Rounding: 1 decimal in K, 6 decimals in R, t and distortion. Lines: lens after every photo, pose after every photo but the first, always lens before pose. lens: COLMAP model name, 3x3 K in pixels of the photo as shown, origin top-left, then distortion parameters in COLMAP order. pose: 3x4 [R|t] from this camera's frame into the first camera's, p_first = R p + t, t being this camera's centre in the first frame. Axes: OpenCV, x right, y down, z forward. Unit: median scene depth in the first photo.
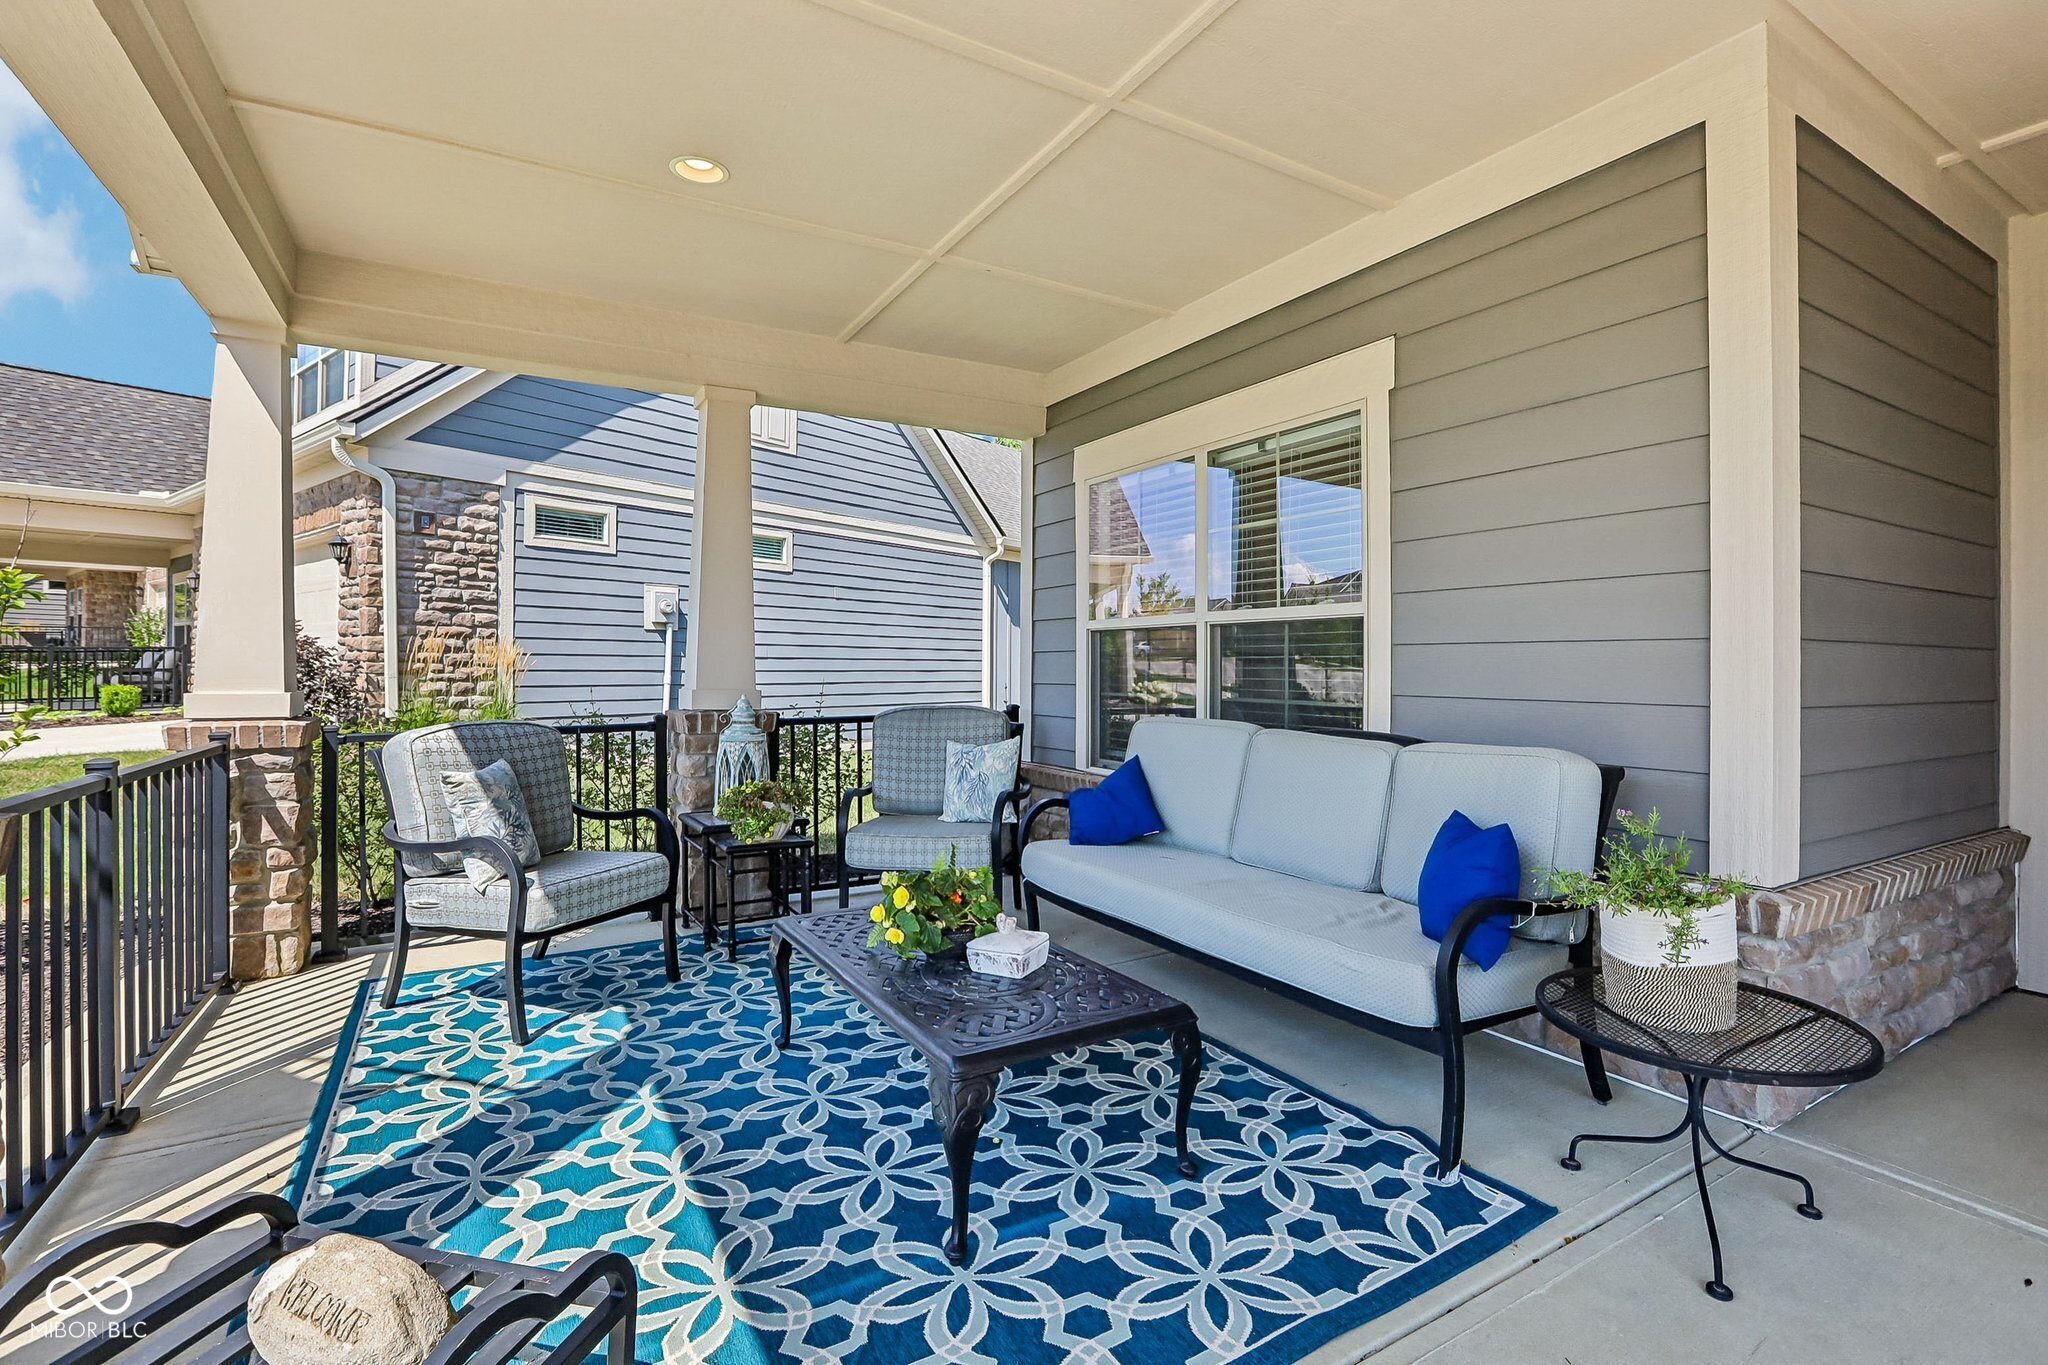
lens RADIAL K [[954.3, 0, 1024.0], [0, 954.3, 682.5], [0, 0, 1]] dist [-0.001746, -0.000137]
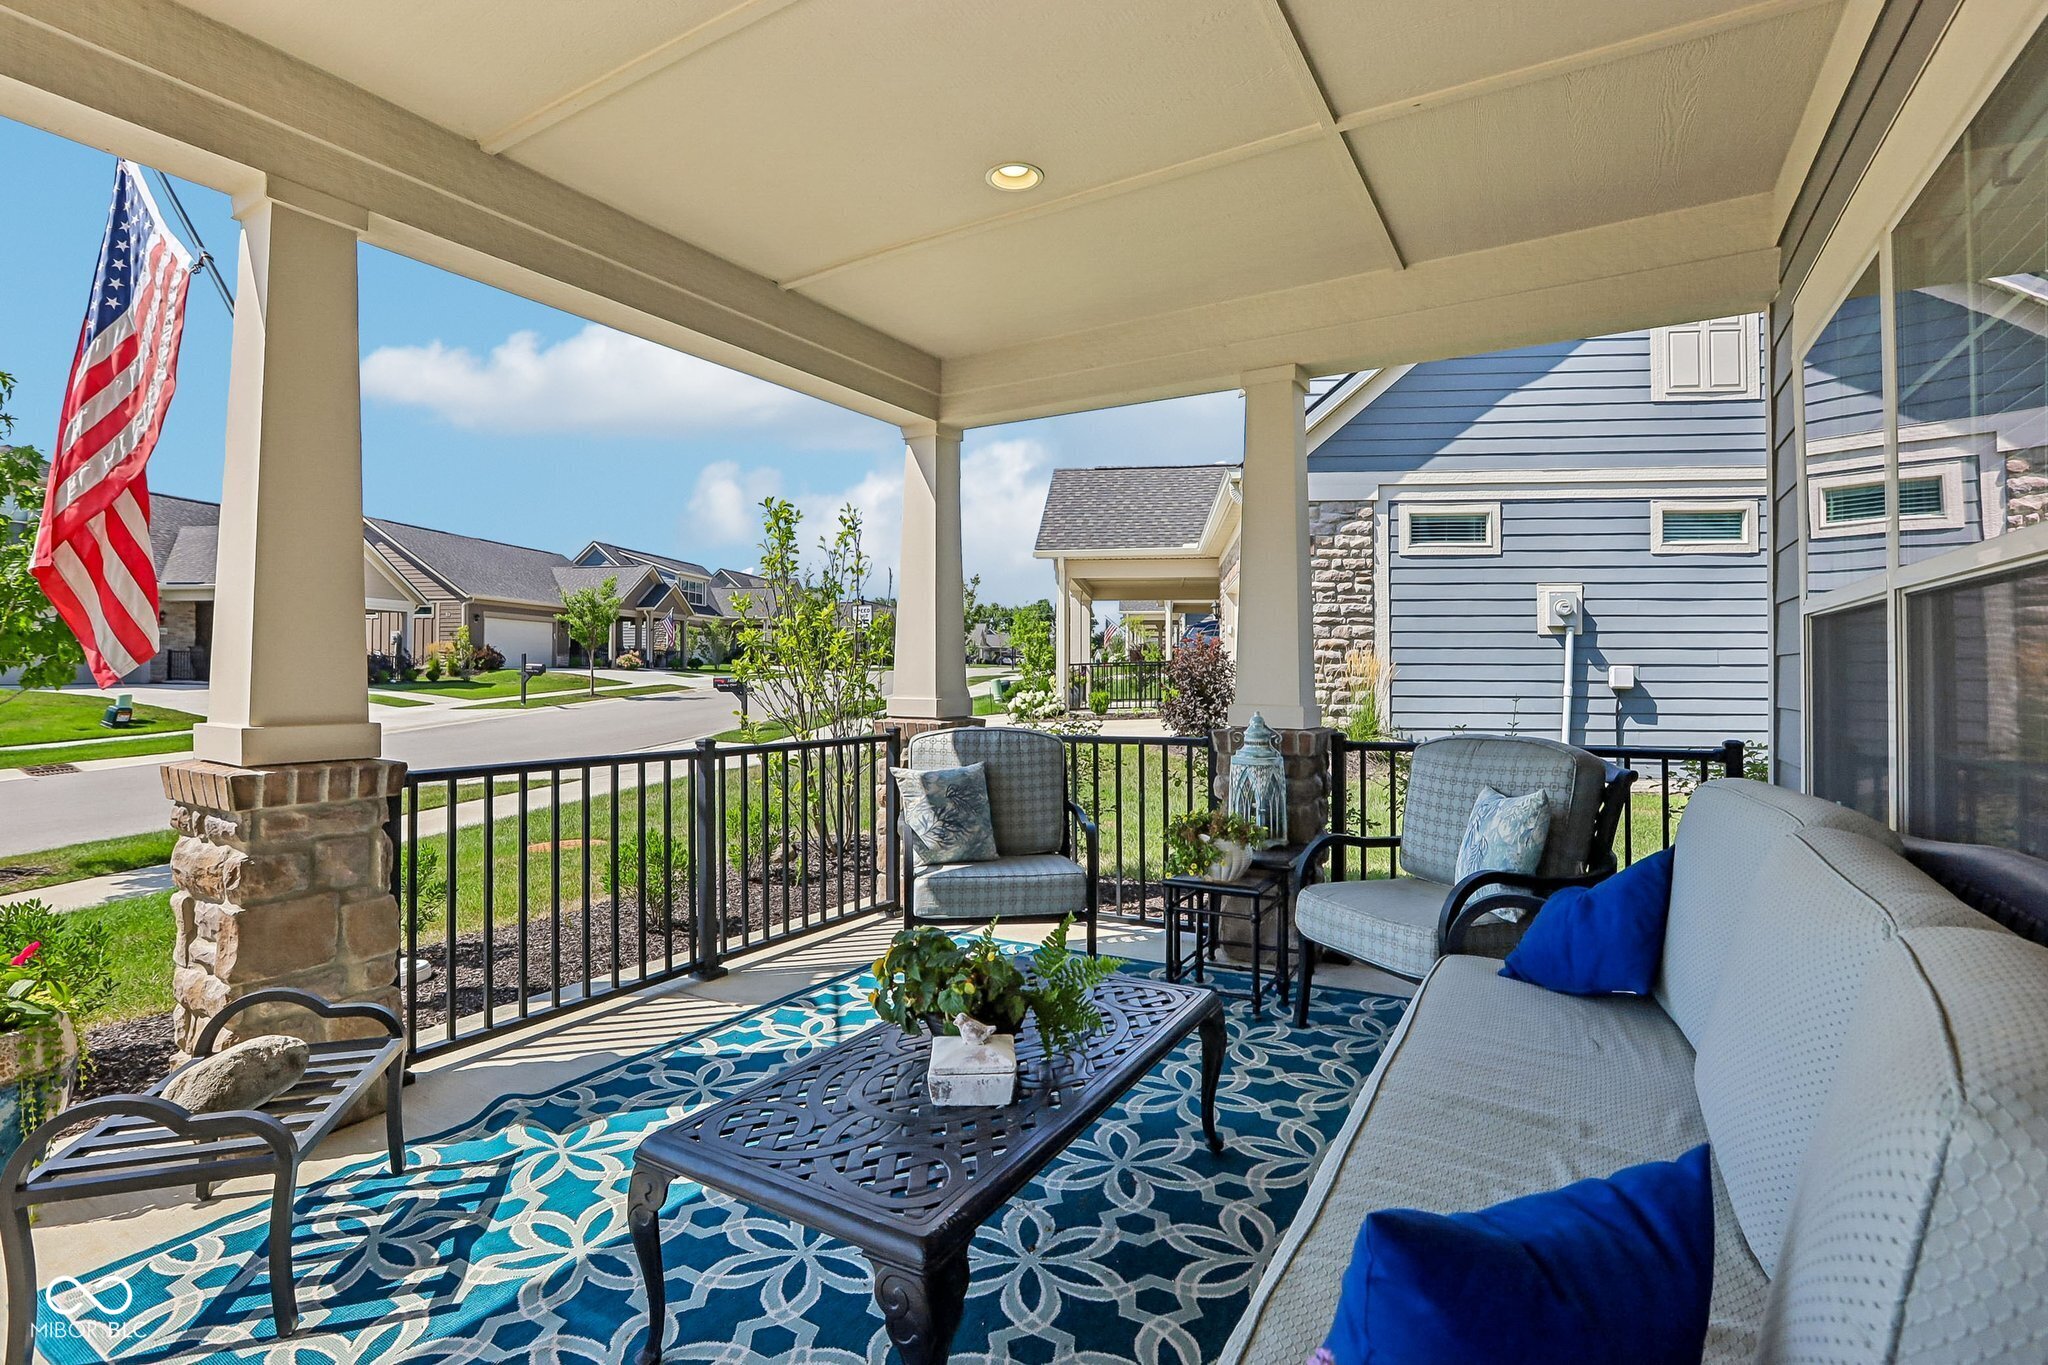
lens RADIAL K [[971.5, 0, 1023.0], [0, 971.5, 669.4], [0, 0, 1]] dist [-0.054516, -0.000006]
pose [[0.502128, -0.005294, -0.864777, 0.159592], [-0.013823, 0.999804, -0.014147, -0.004590], [0.864683, 0.019057, 0.501957, 0.157342]]
